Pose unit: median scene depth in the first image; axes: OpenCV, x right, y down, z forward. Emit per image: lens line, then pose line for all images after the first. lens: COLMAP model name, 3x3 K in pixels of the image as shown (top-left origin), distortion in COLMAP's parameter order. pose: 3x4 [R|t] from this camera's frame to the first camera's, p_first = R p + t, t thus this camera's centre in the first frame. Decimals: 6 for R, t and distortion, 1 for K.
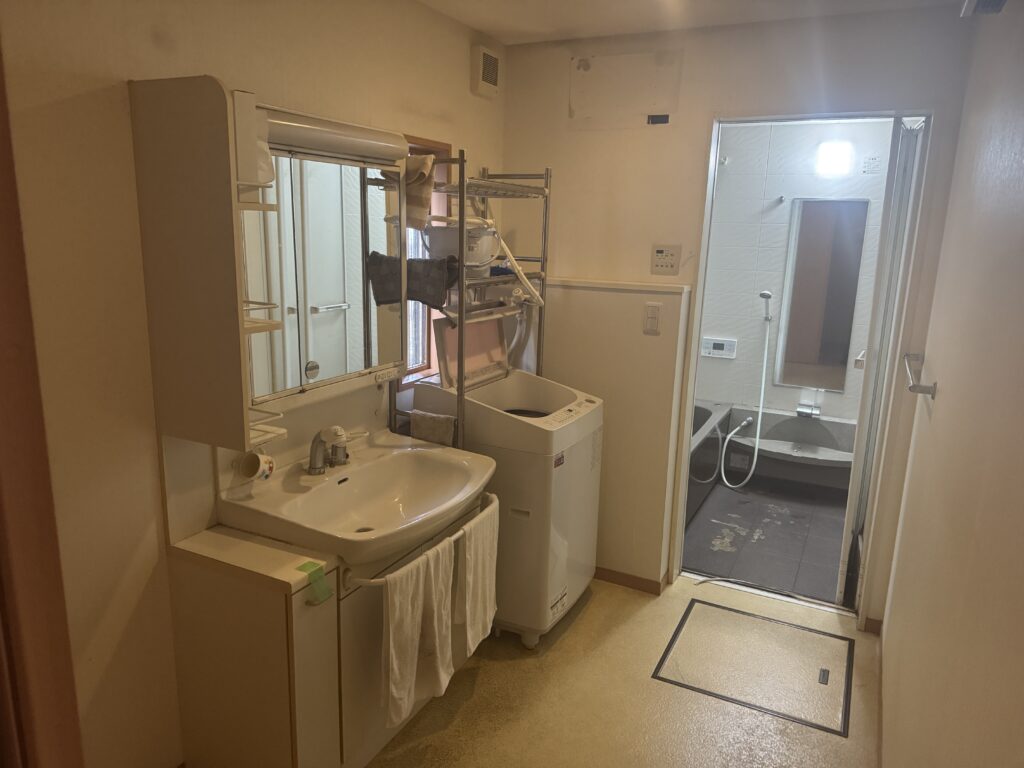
lens RADIAL K [[719.3, 0, 494.6], [0, 719.3, 384.3], [0, 0, 1]] dist [0.059098, -0.086873]
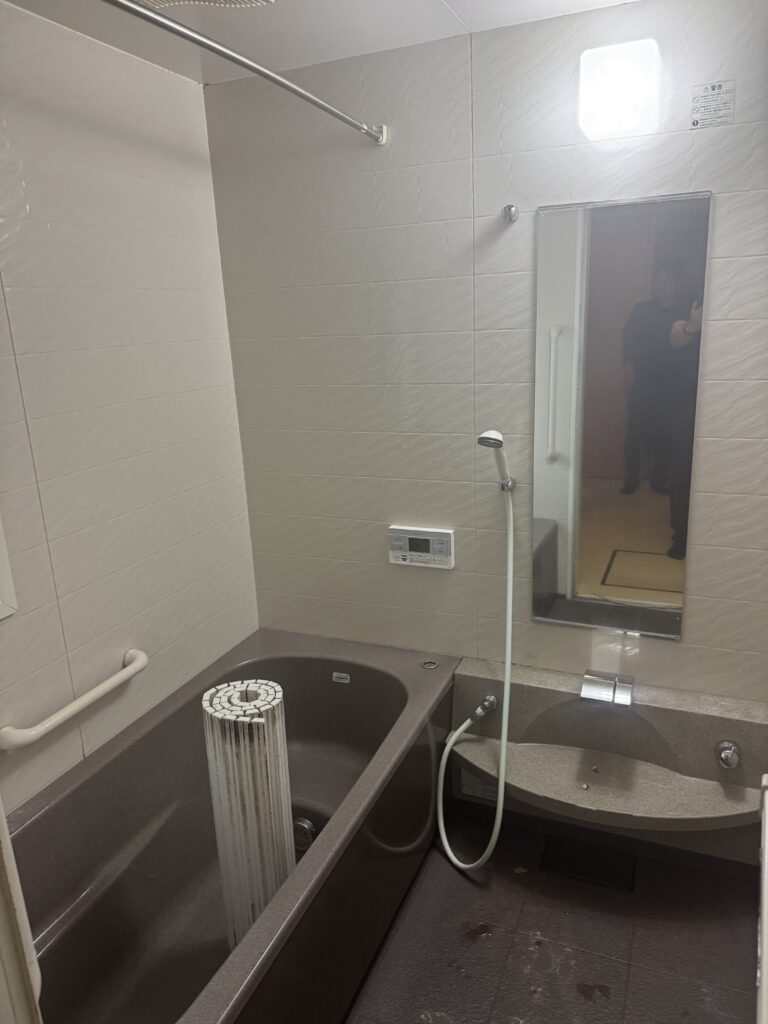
lens RADIAL K [[719.3, 0, 388.1], [0, 719.3, 507.3], [0, 0, 1]] dist [0.059098, -0.086873]
pose [[0.993806, -0.091693, 0.062791, 0.277995], [0.088336, 0.994609, 0.054304, -0.110890], [-0.067432, -0.048421, 0.996548, 0.563857]]
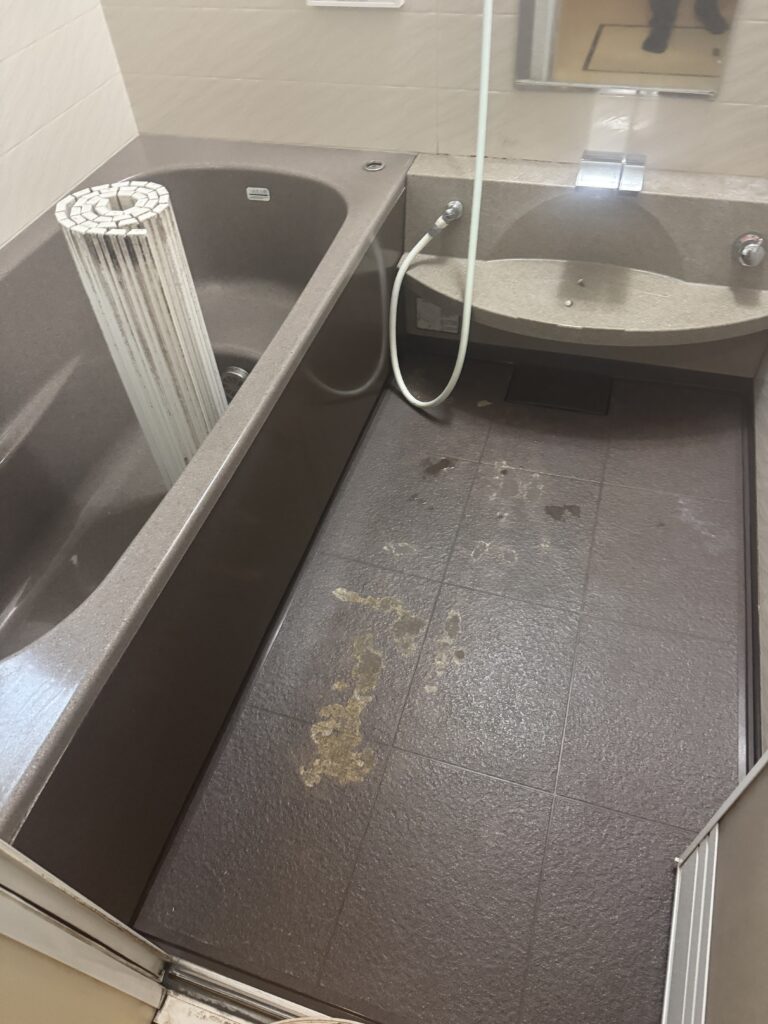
lens RADIAL K [[719.3, 0, 388.1], [0, 719.3, 507.3], [0, 0, 1]] dist [0.059098, -0.086873]
pose [[0.980124, -0.189789, 0.057775, 0.280095], [0.119061, 0.795665, 0.593920, -0.053213], [-0.158689, -0.575236, 0.802447, 0.650716]]
